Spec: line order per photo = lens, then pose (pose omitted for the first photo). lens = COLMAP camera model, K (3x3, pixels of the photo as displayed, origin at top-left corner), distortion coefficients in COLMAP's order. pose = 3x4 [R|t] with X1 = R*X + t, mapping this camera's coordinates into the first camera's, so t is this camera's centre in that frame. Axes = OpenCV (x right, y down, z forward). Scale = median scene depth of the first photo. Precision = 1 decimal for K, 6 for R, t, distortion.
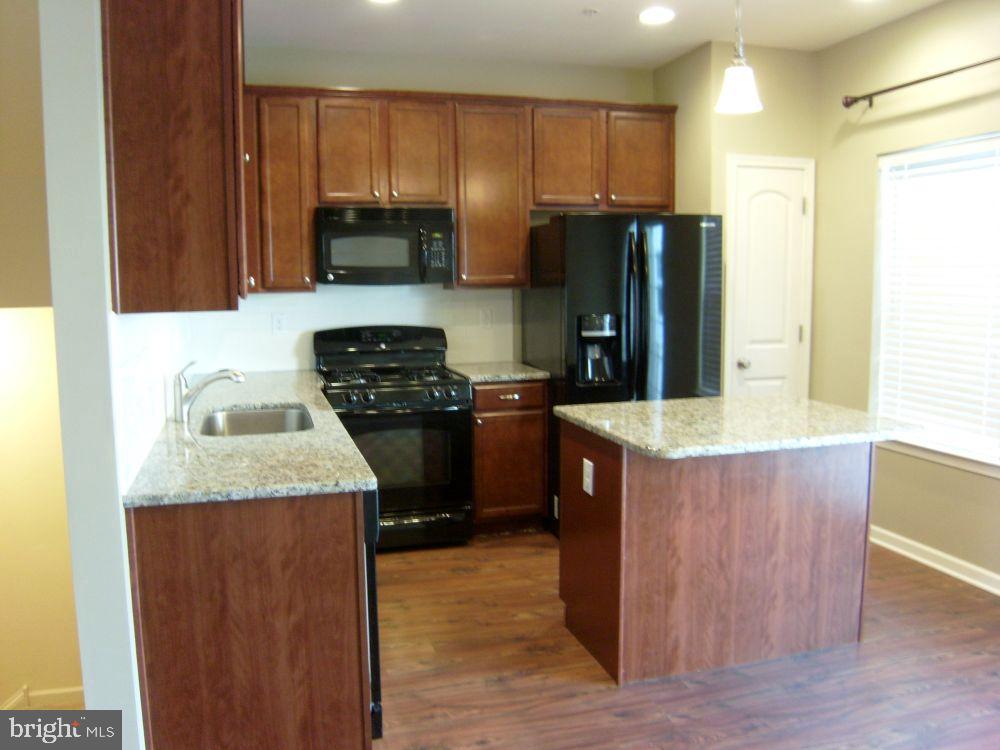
lens RADIAL K [[831.1, 0, 500.0], [0, 831.1, 375.0], [0, 0, 1]] dist [-0.123802, 0.061720]
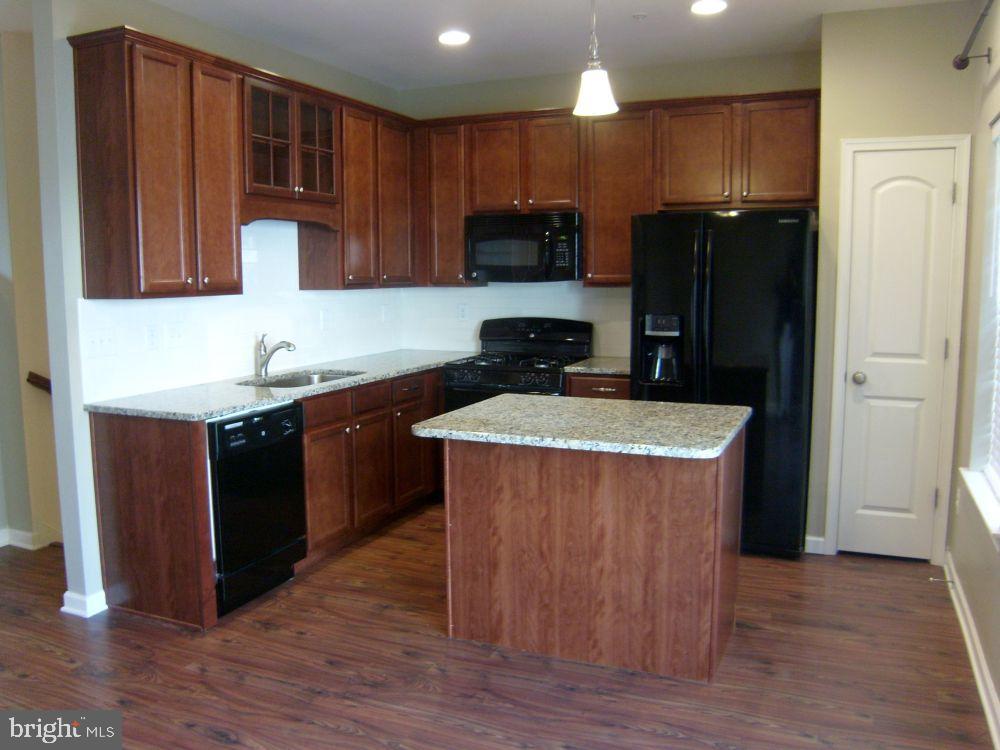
lens RADIAL K [[831.1, 0, 500.0], [0, 831.1, 375.0], [0, 0, 1]] dist [-0.123802, 0.061720]
pose [[0.772758, 0.082421, -0.629327, 0.859384], [-0.077265, 0.996374, 0.035618, -0.028895], [0.629981, 0.021101, 0.776324, 0.144267]]
